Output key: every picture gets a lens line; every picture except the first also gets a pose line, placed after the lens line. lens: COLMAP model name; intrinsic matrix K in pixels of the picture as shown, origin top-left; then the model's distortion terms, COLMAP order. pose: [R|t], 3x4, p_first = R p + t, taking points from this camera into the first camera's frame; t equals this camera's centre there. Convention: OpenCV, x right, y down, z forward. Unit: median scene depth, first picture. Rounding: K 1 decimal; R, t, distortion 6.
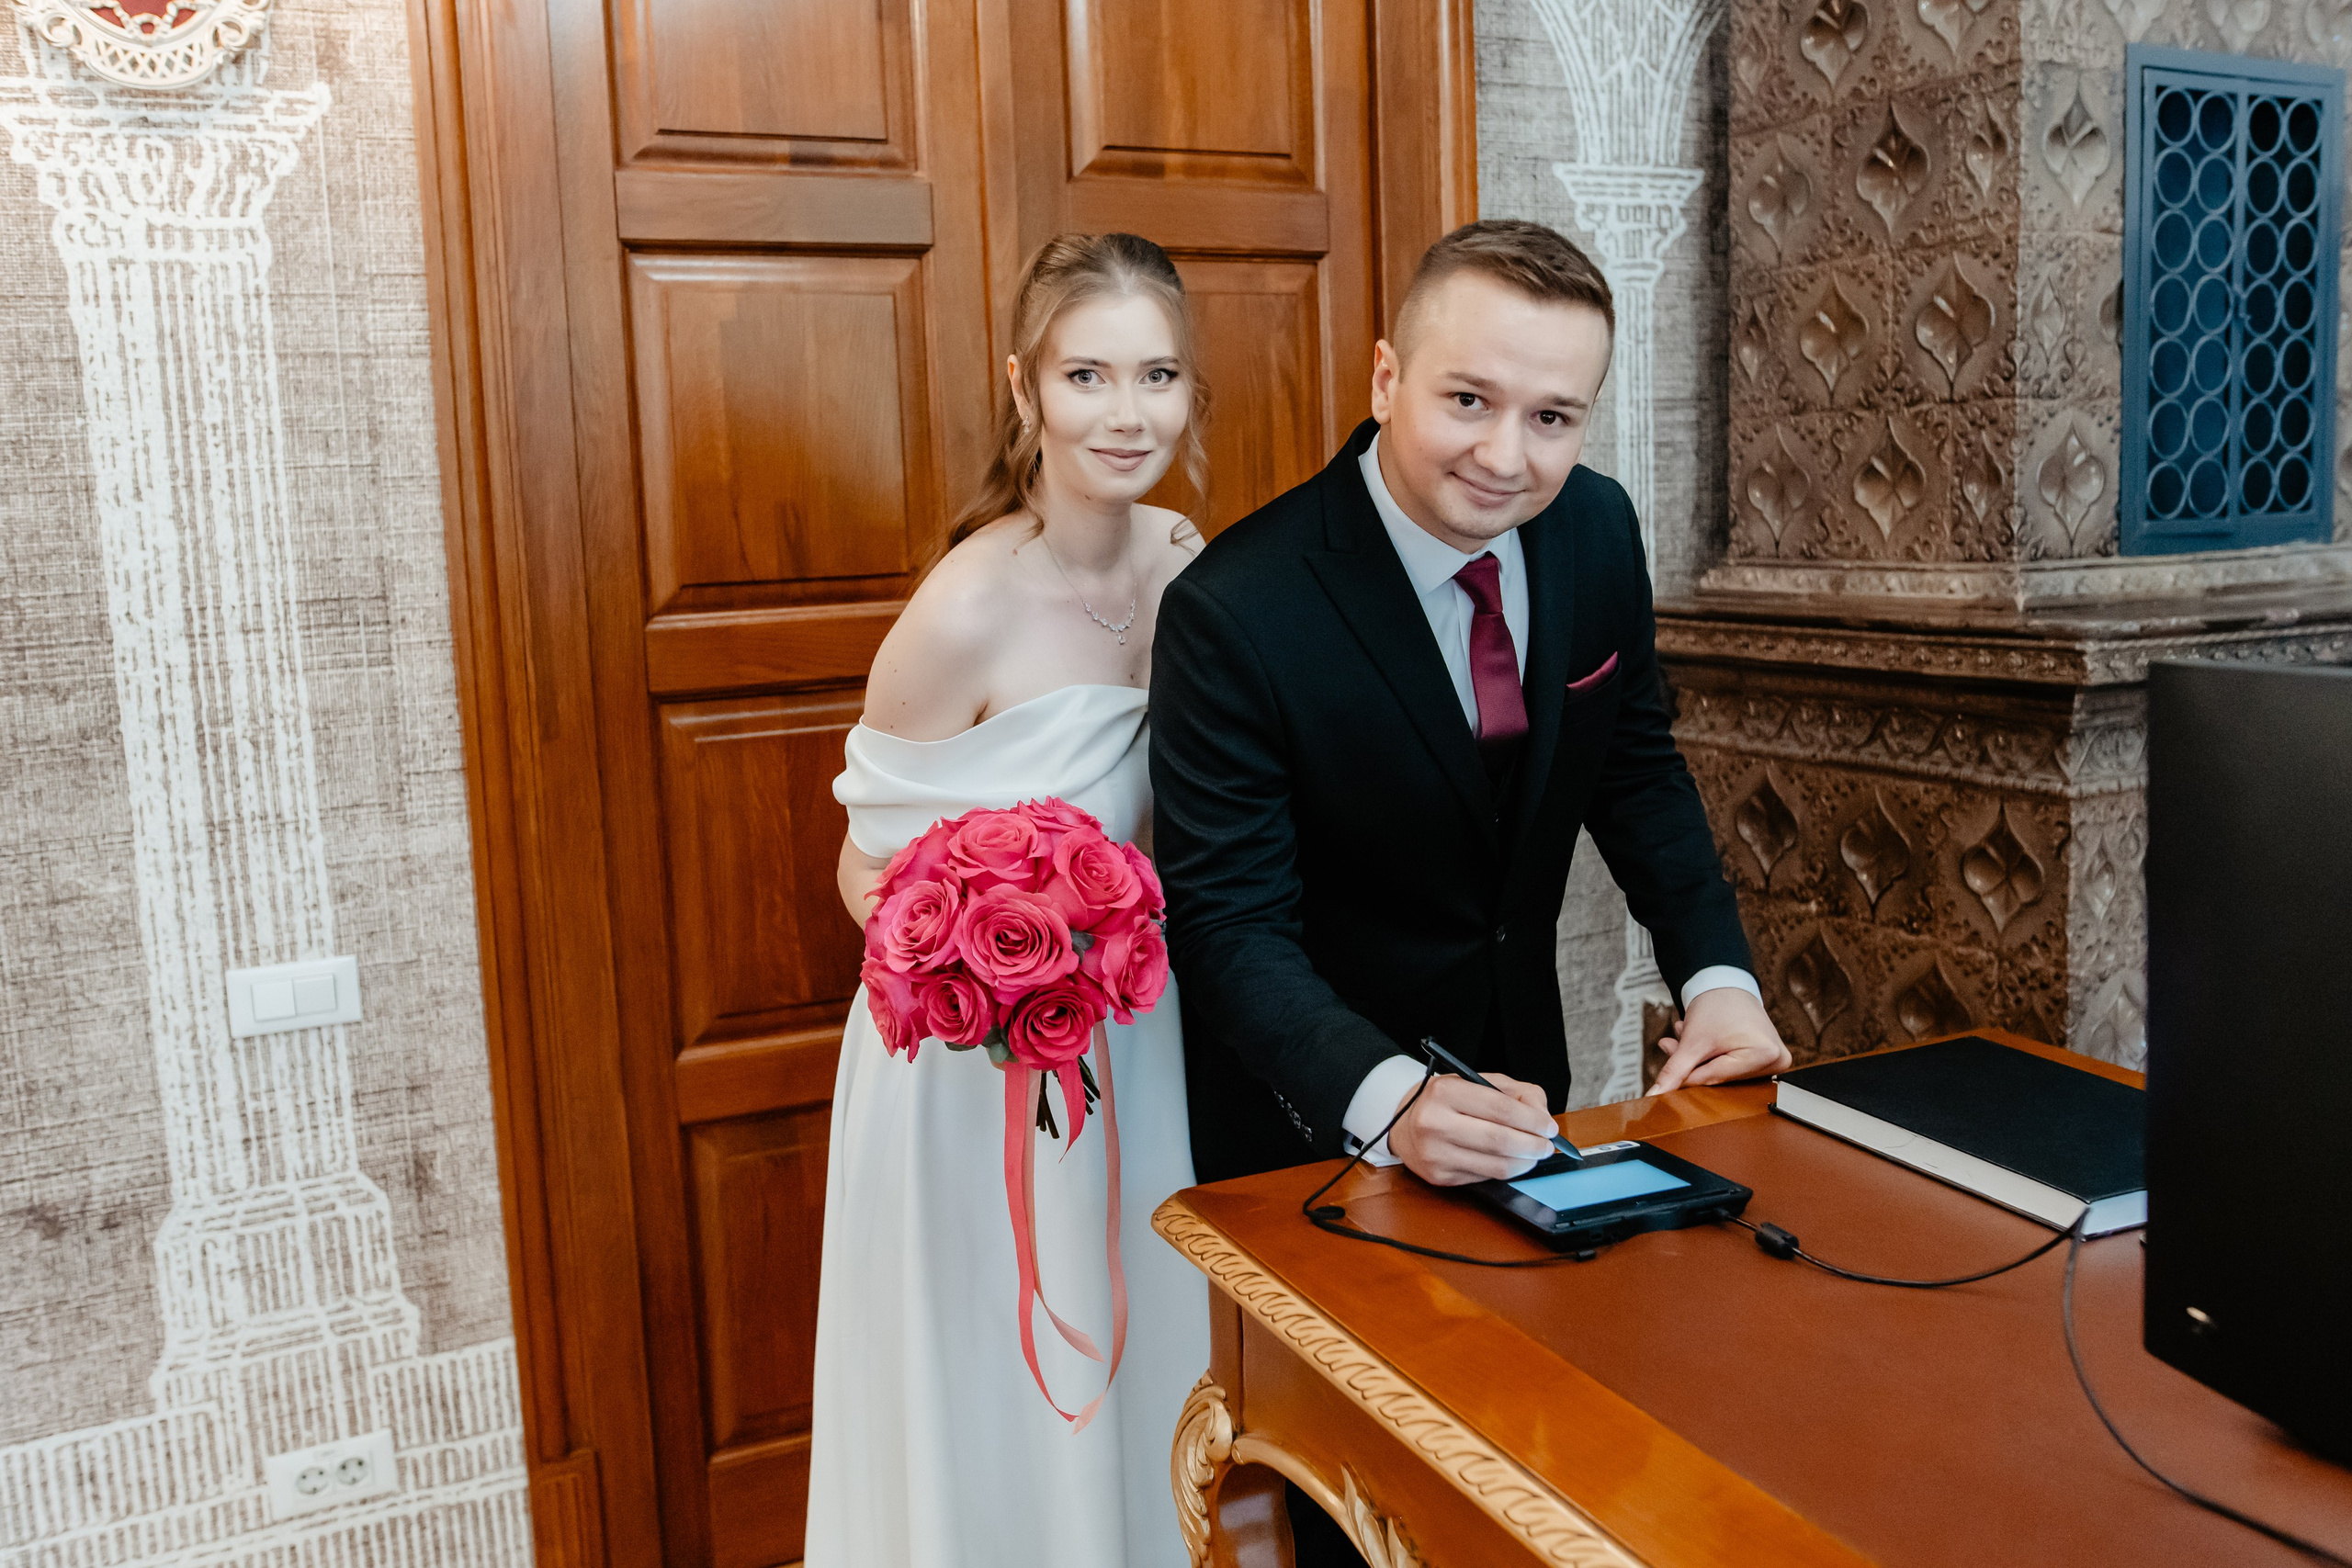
lens RADIAL K [[1864.5, 0, 1170.5], [0, 1864.5, 733.7], [0, 0, 1]] dist [-0.044252, 0.014868]
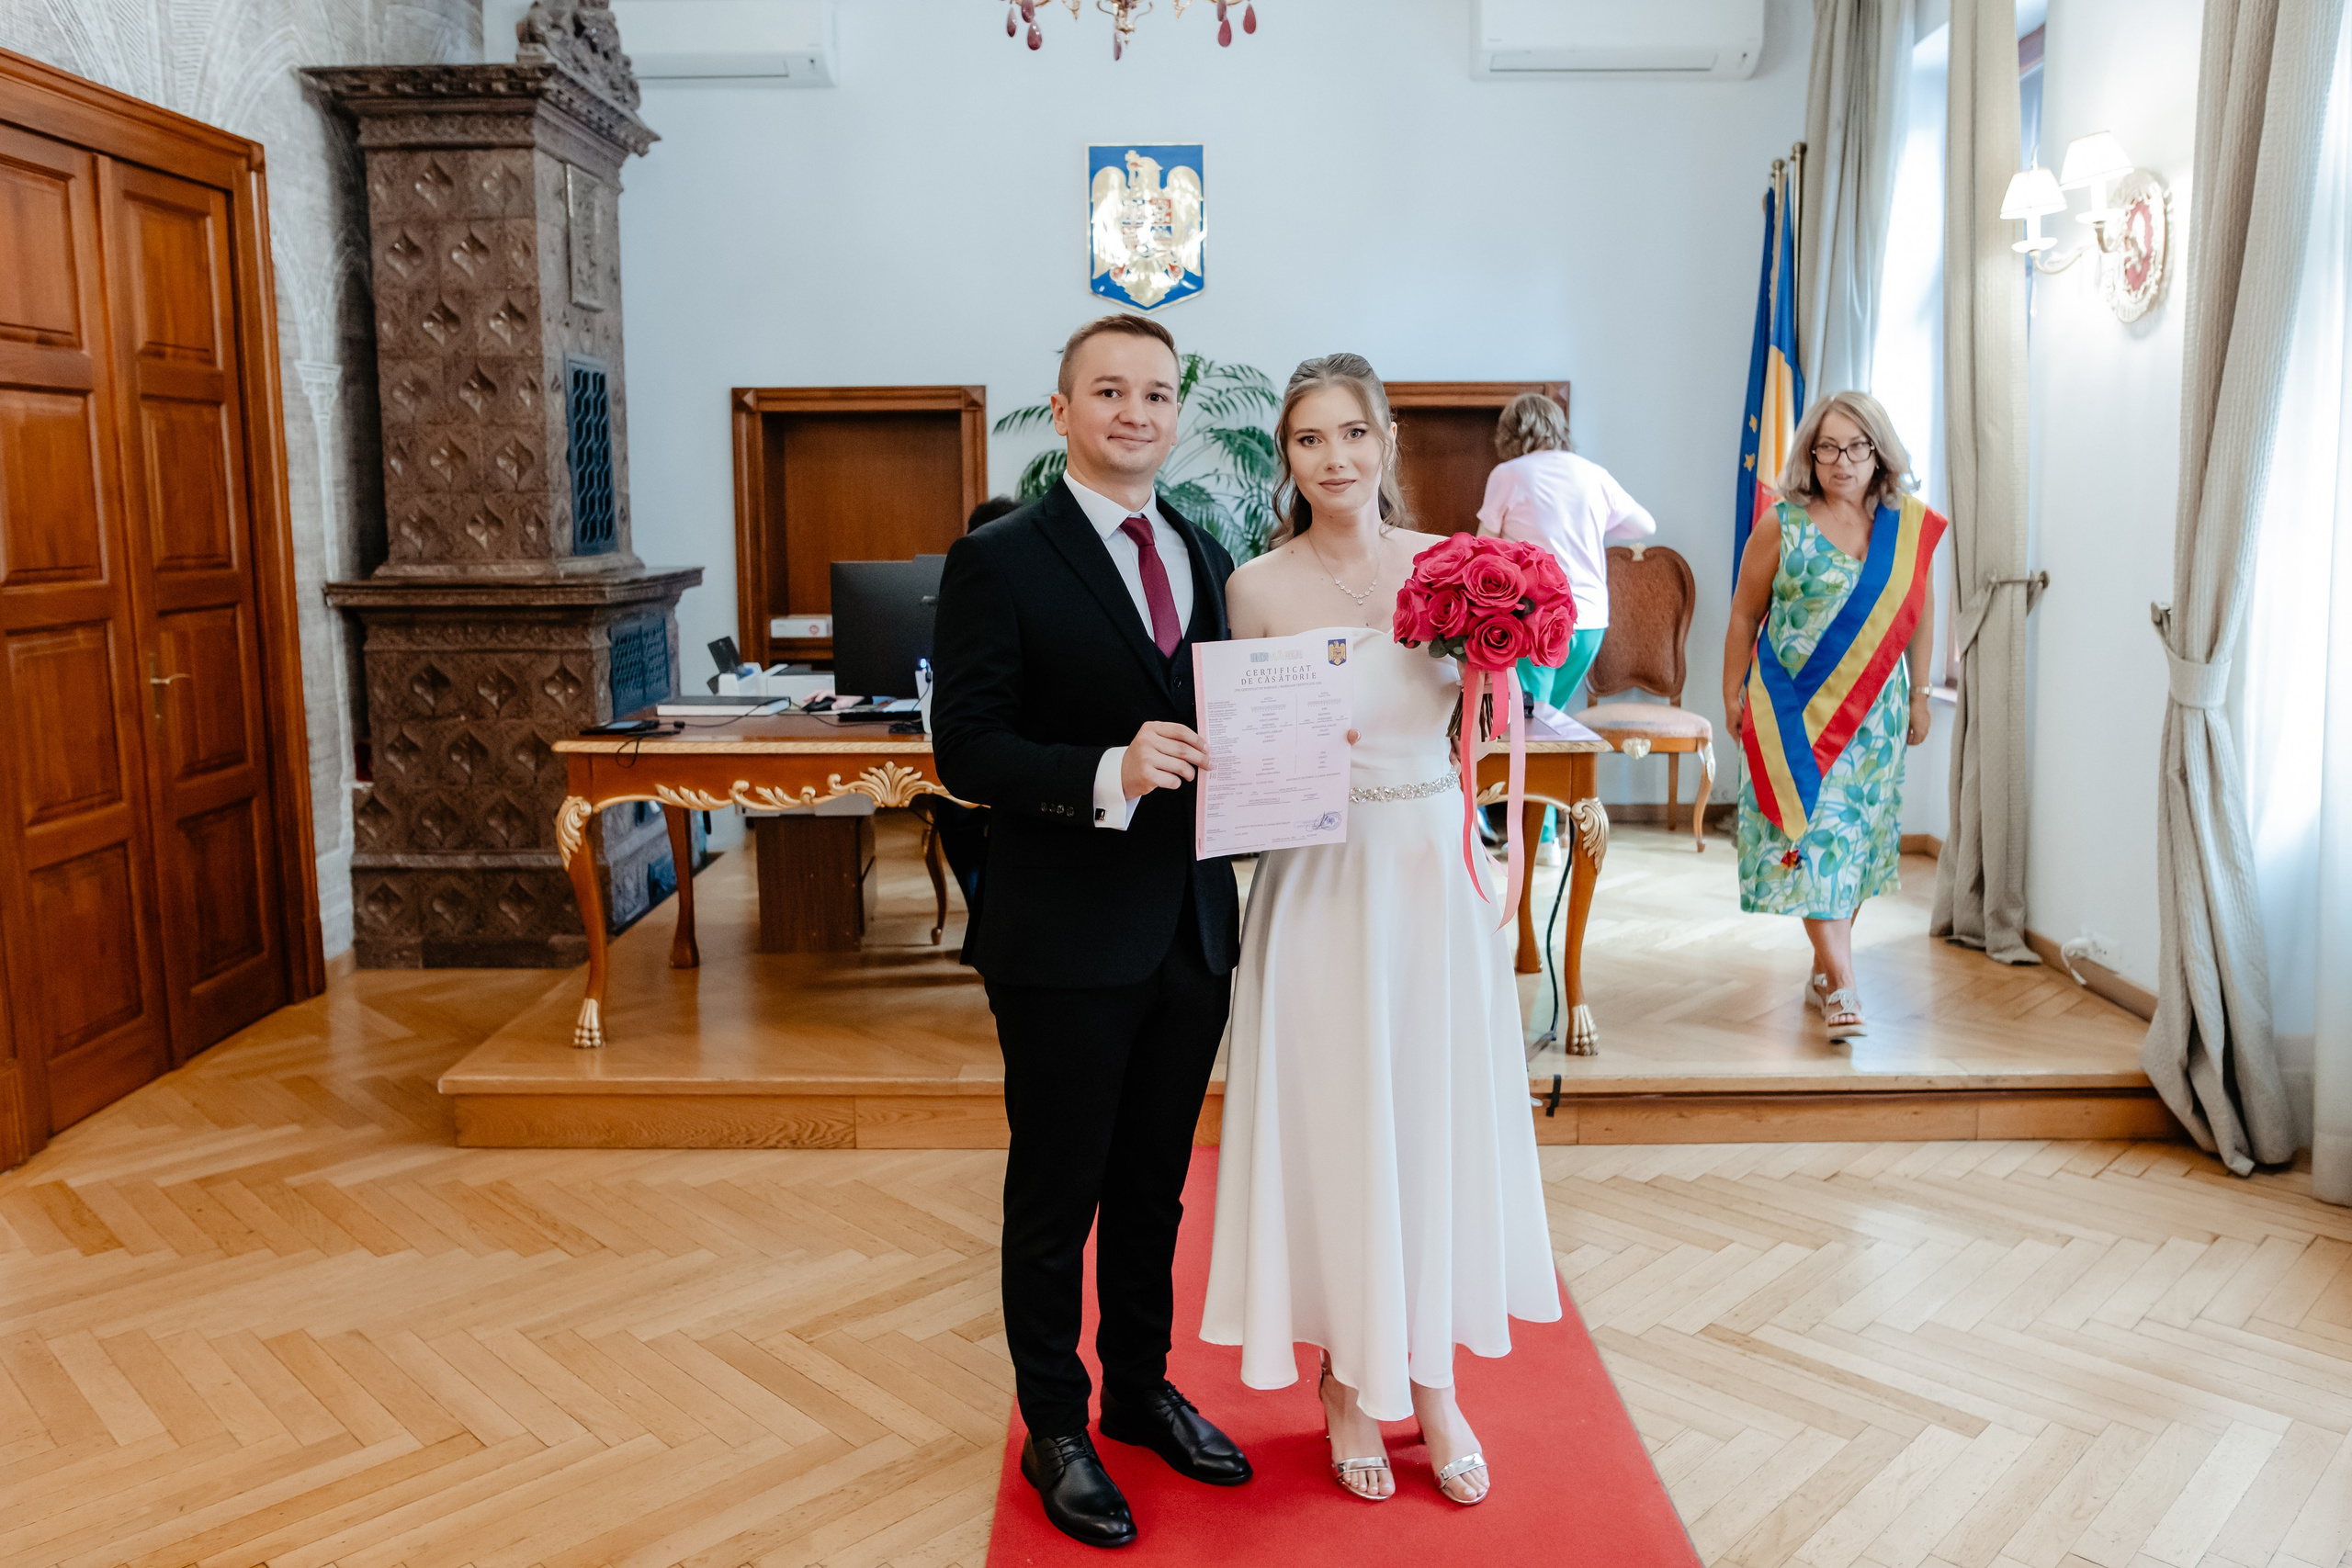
lens RADIAL K [[1668.5, 0, 1166.0], [0, 1668.5, 772.4], [0, 0, 1]] dist [-0.056528, 0.037723]
pose [[0.435839, -0.111051, 0.893147, -1.118787], [0.097334, 0.992354, 0.075889, 0.095814], [-0.894746, 0.053858, 0.443316, -0.652576]]
